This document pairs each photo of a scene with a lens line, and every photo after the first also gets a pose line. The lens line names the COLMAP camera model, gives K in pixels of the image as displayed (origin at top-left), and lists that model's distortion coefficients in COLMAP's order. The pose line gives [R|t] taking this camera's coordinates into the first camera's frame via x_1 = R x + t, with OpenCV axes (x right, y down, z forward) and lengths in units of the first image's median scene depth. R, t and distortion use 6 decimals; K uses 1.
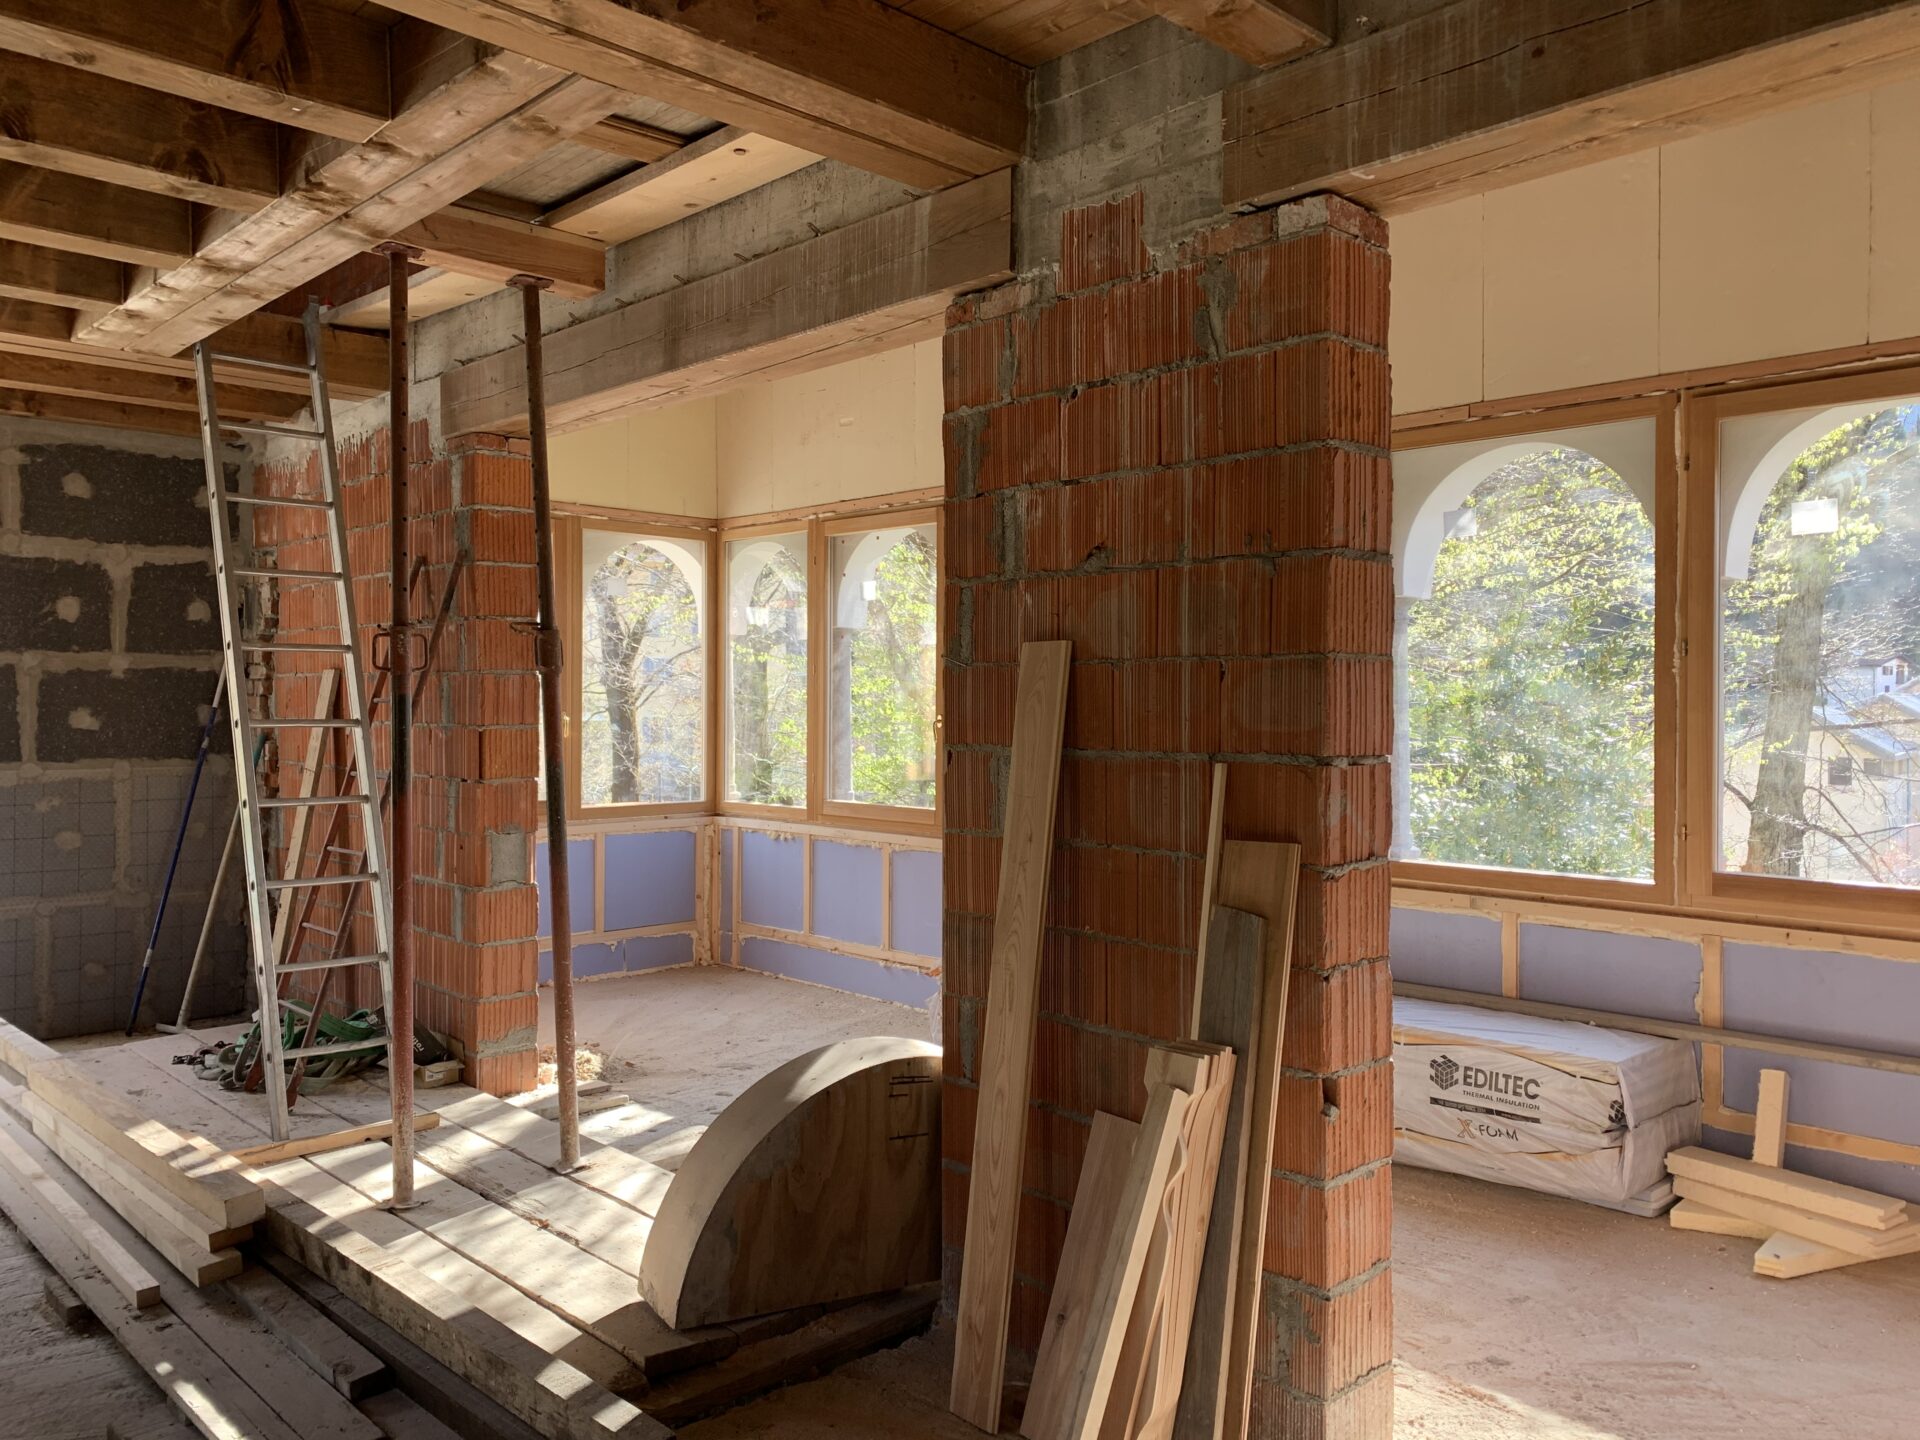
lens RADIAL K [[1464.6, 0, 967.9], [0, 1464.6, 711.2], [0, 0, 1]] dist [0.028890, -0.015160]
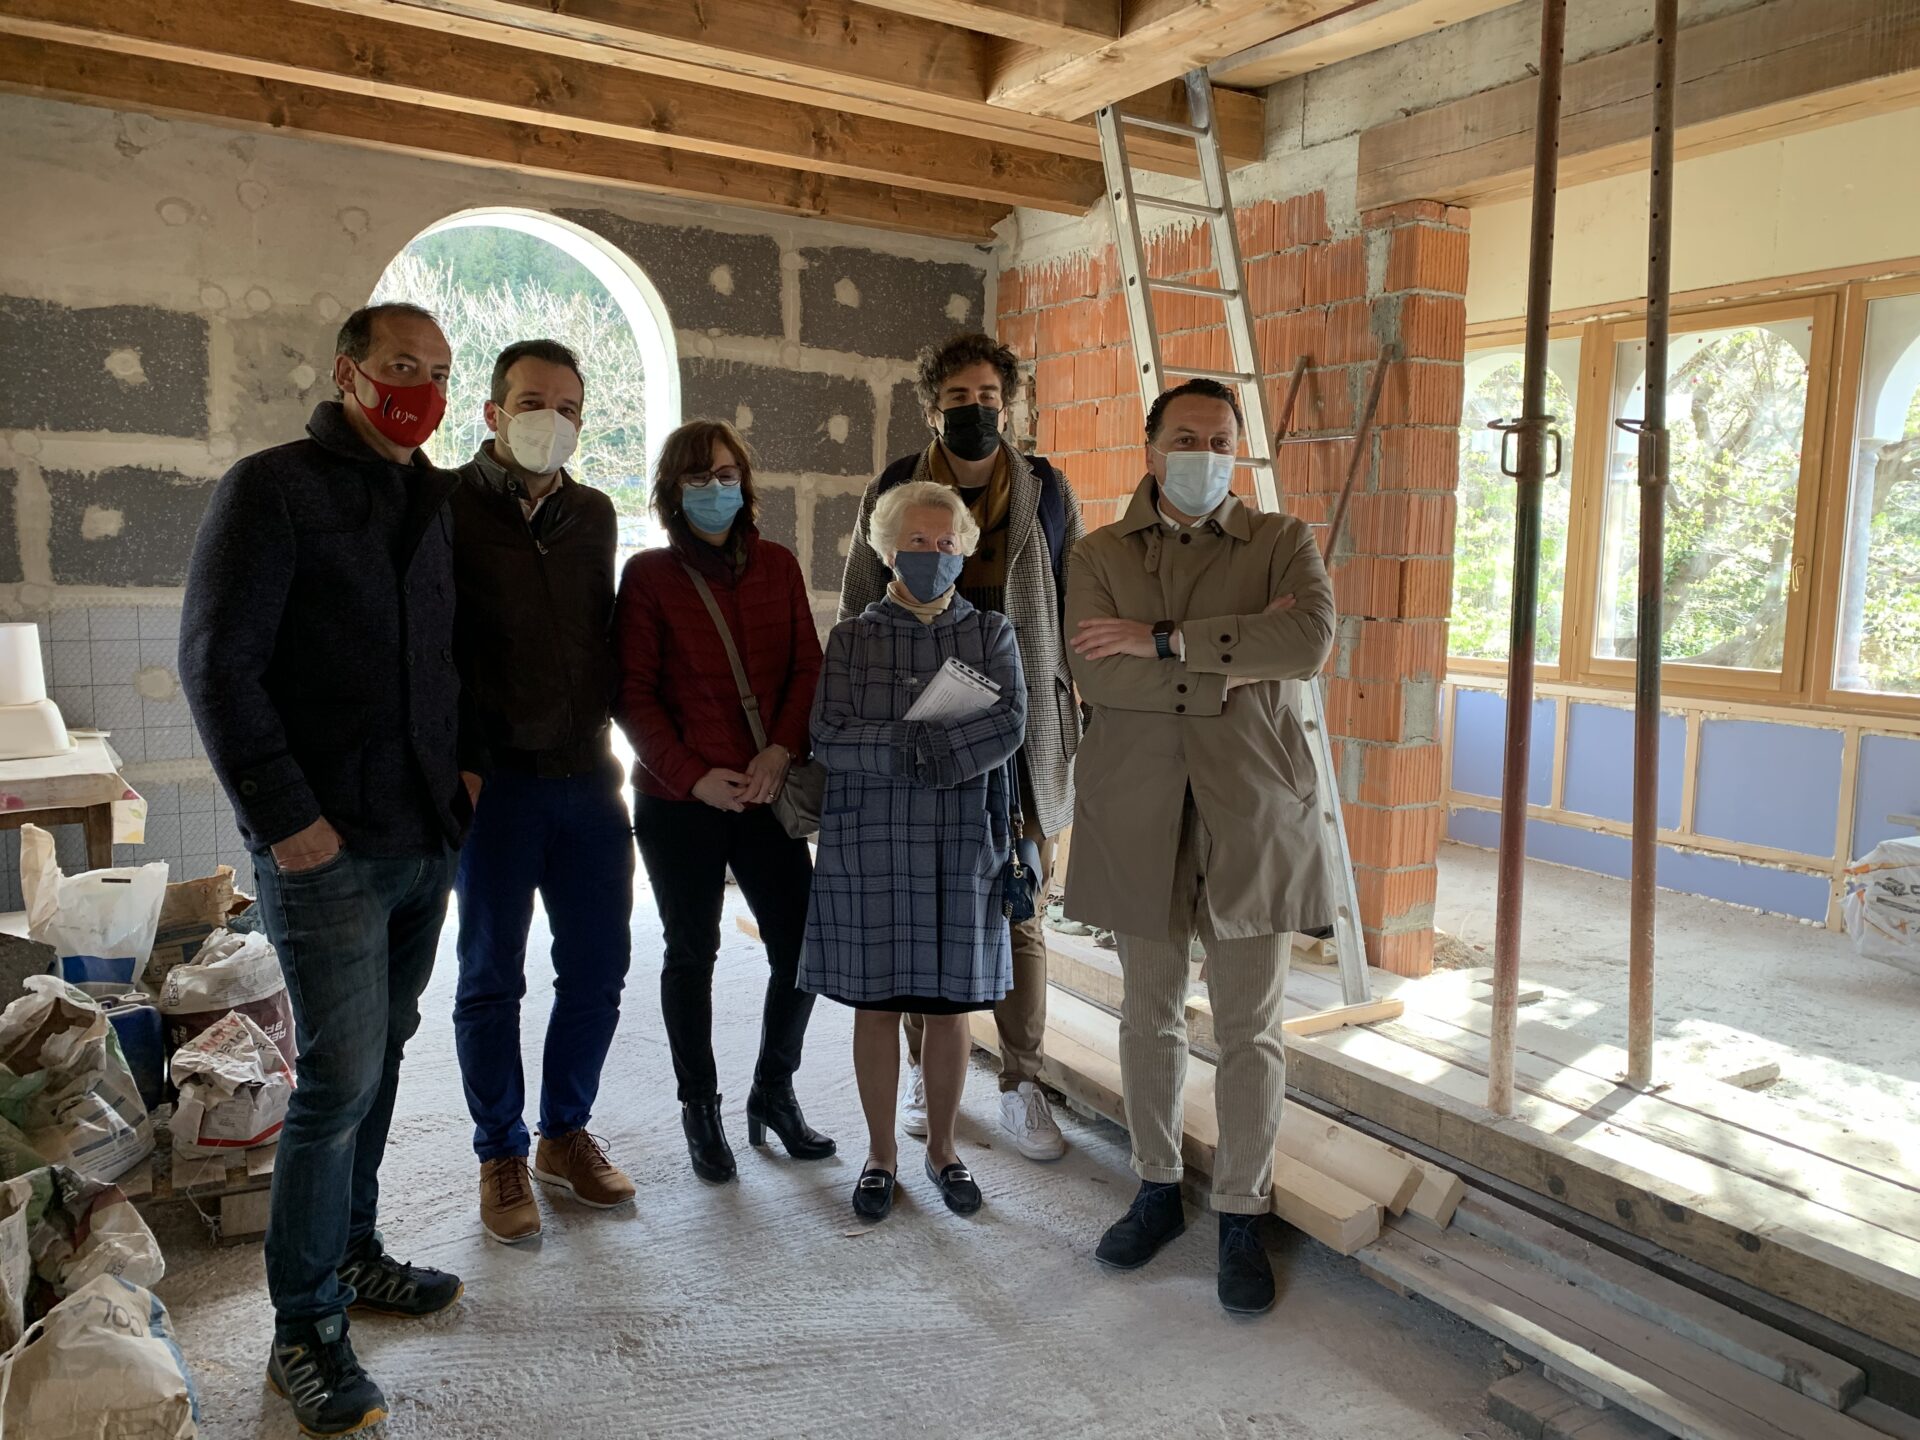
lens RADIAL K [[1464.6, 0, 948.9], [0, 1464.6, 729.7], [0, 0, 1]] dist [0.028890, -0.015160]
pose [[0.978176, 0.039678, -0.203953, -0.348098], [-0.017764, 0.993973, 0.108176, 0.019595], [0.207016, -0.102193, 0.972986, 0.087946]]
